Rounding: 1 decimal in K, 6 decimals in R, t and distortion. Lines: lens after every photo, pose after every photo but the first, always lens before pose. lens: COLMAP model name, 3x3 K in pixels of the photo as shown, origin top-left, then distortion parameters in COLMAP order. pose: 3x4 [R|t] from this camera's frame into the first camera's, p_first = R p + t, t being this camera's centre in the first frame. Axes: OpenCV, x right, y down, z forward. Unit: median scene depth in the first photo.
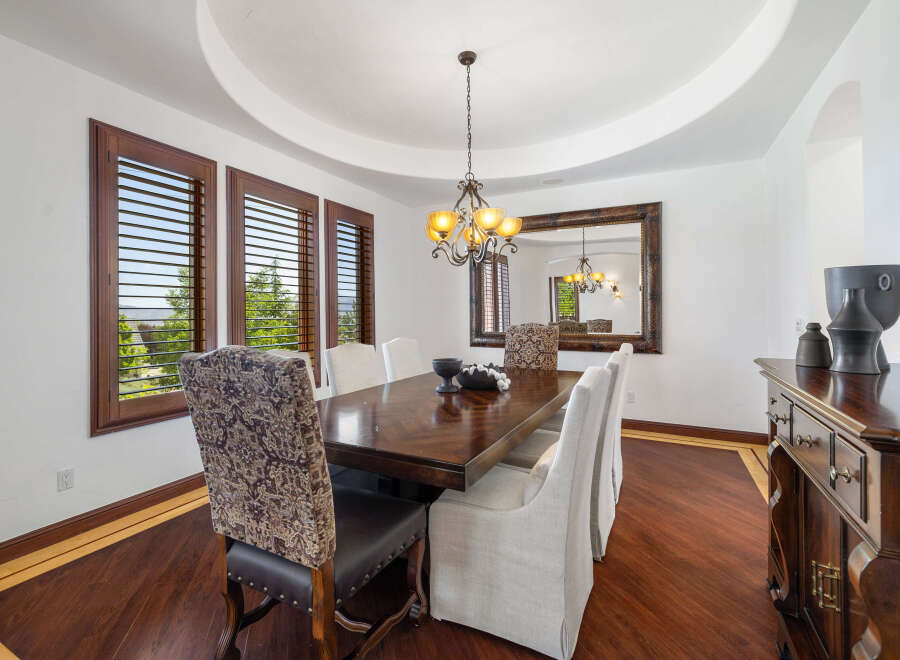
lens RADIAL K [[420.5, 0, 449.1], [0, 420.5, 322.0], [0, 0, 1]] dist [0.009298, -0.002394]
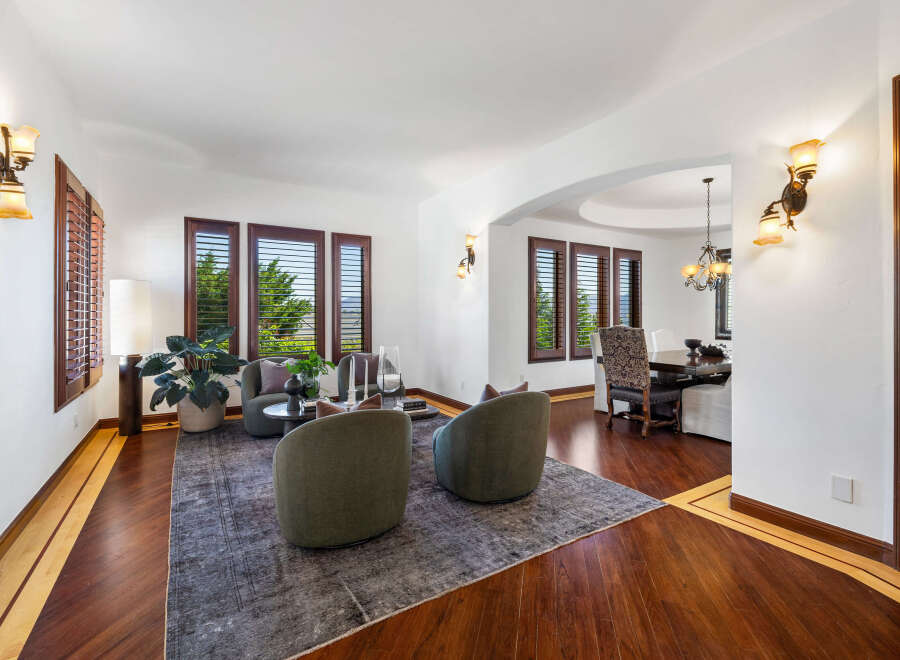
lens RADIAL K [[420.5, 0, 455.5], [0, 420.5, 315.6], [0, 0, 1]] dist [0.009298, -0.002394]
pose [[0.859440, 0.013962, -0.511045, 0.047242], [-0.019978, 0.999781, -0.006283, 0.012382], [0.510845, 0.015609, 0.859531, -1.234378]]
